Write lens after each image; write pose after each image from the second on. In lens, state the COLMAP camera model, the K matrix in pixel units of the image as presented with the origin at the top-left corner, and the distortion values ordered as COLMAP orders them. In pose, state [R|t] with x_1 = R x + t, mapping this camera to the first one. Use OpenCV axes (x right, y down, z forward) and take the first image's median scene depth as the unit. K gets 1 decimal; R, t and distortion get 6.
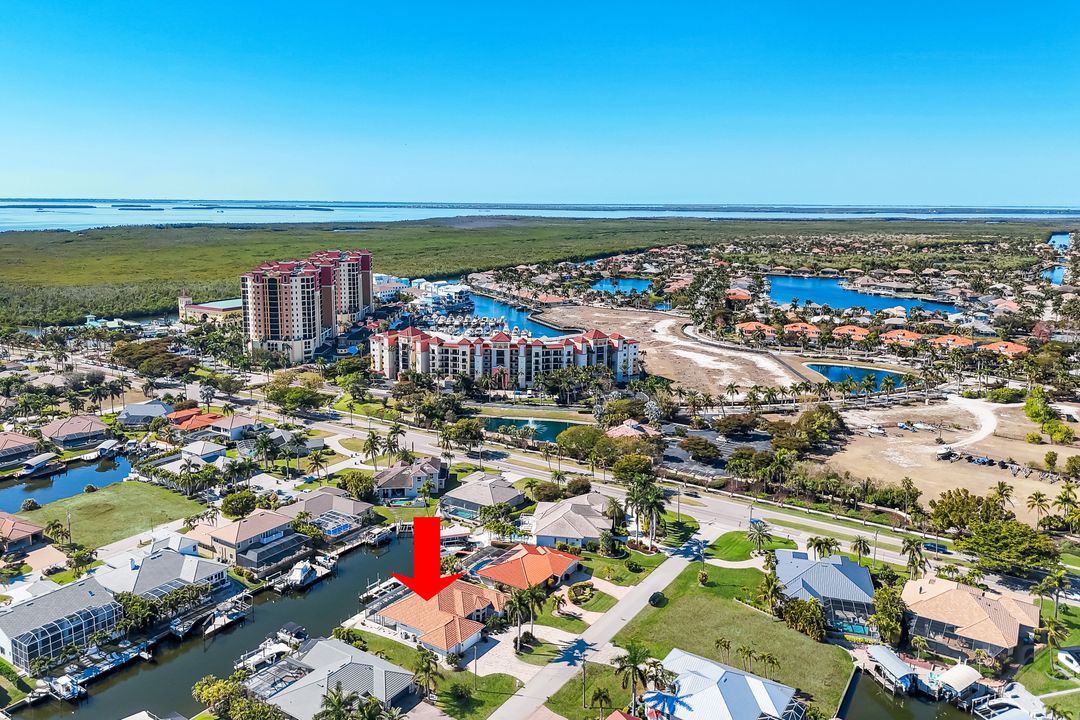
lens RADIAL K [[807.5, 0, 539.6], [0, 807.5, 355.6], [0, 0, 1]] dist [0.045258, -0.025692]
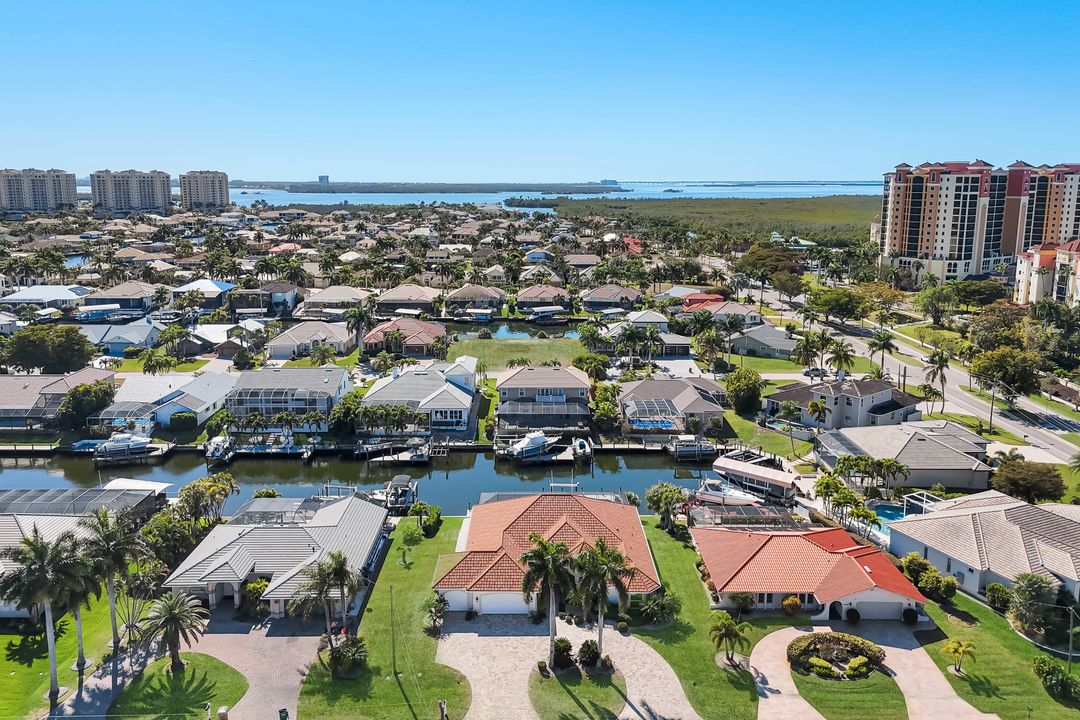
lens RADIAL K [[807.5, 0, 551.5], [0, 807.5, 319.6], [0, 0, 1]] dist [0.045258, -0.025692]
pose [[0.556022, 0.134460, -0.820220, 0.131676], [-0.163708, 0.985214, 0.050531, 0.057008], [0.814886, 0.106180, 0.569812, 0.283280]]
